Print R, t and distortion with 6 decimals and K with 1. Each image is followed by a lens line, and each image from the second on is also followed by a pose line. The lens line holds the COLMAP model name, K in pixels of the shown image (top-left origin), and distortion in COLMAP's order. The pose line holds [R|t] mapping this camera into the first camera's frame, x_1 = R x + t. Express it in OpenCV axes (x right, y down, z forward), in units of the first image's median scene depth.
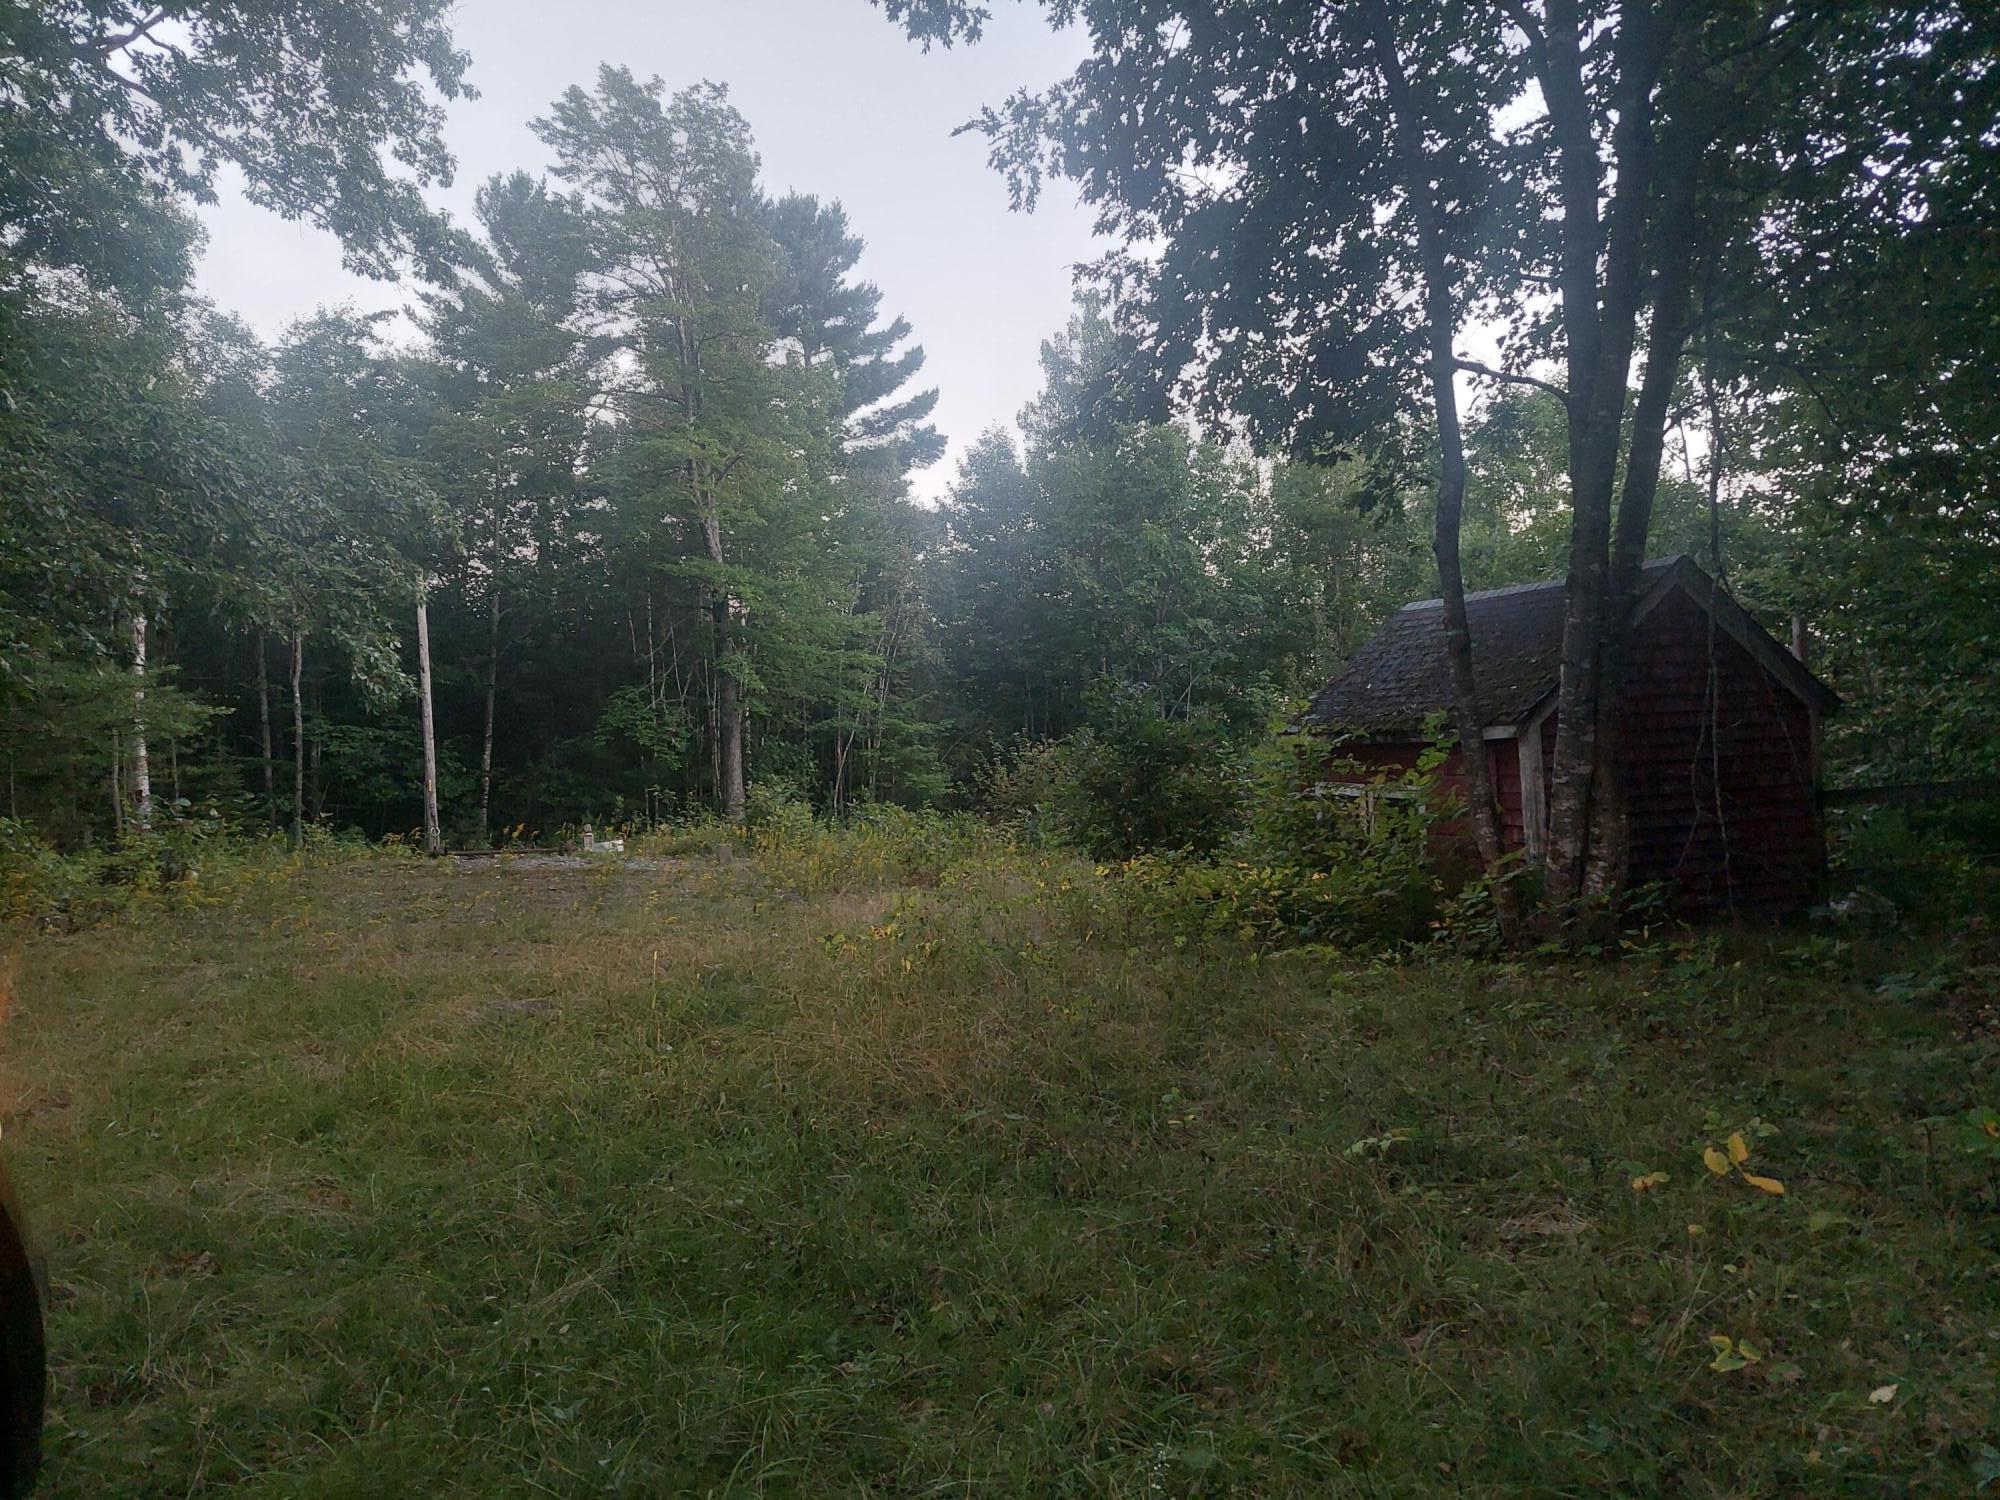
lens RADIAL K [[1433.8, 0, 1007.1], [0, 1433.8, 765.0], [0, 0, 1]] dist [0.040438, -0.030410]
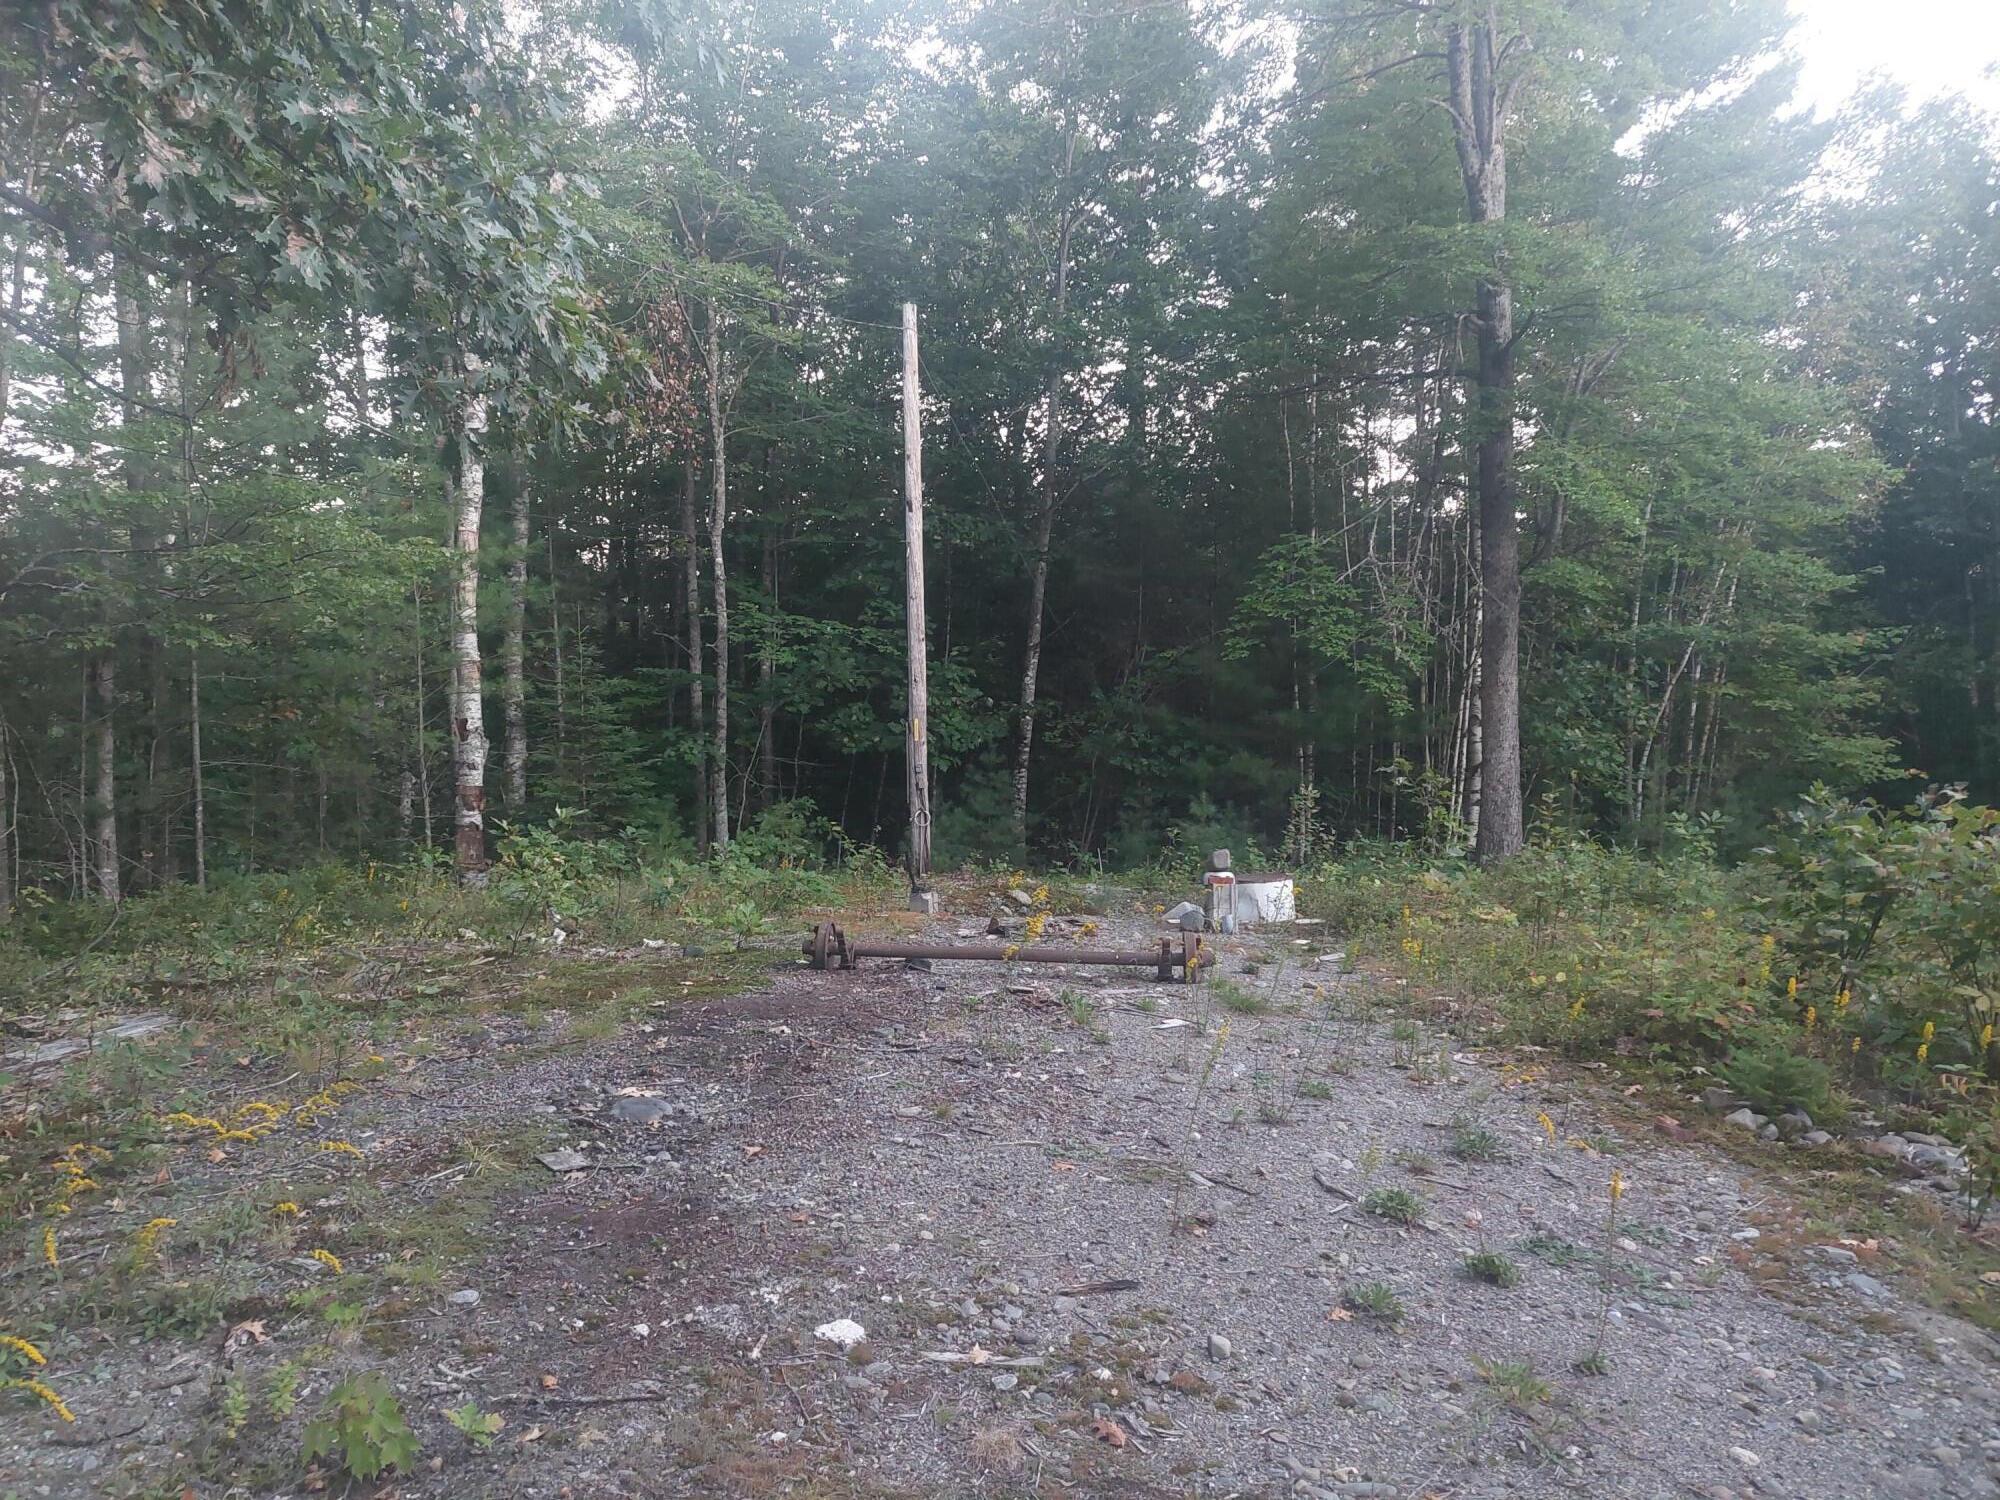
lens RADIAL K [[1433.8, 0, 1007.1], [0, 1433.8, 765.0], [0, 0, 1]] dist [0.040438, -0.030410]
pose [[0.923591, 0.046930, -0.380497, -0.163689], [-0.030708, 0.998346, 0.048596, 0.000743], [0.382148, -0.033199, 0.923505, 0.509964]]
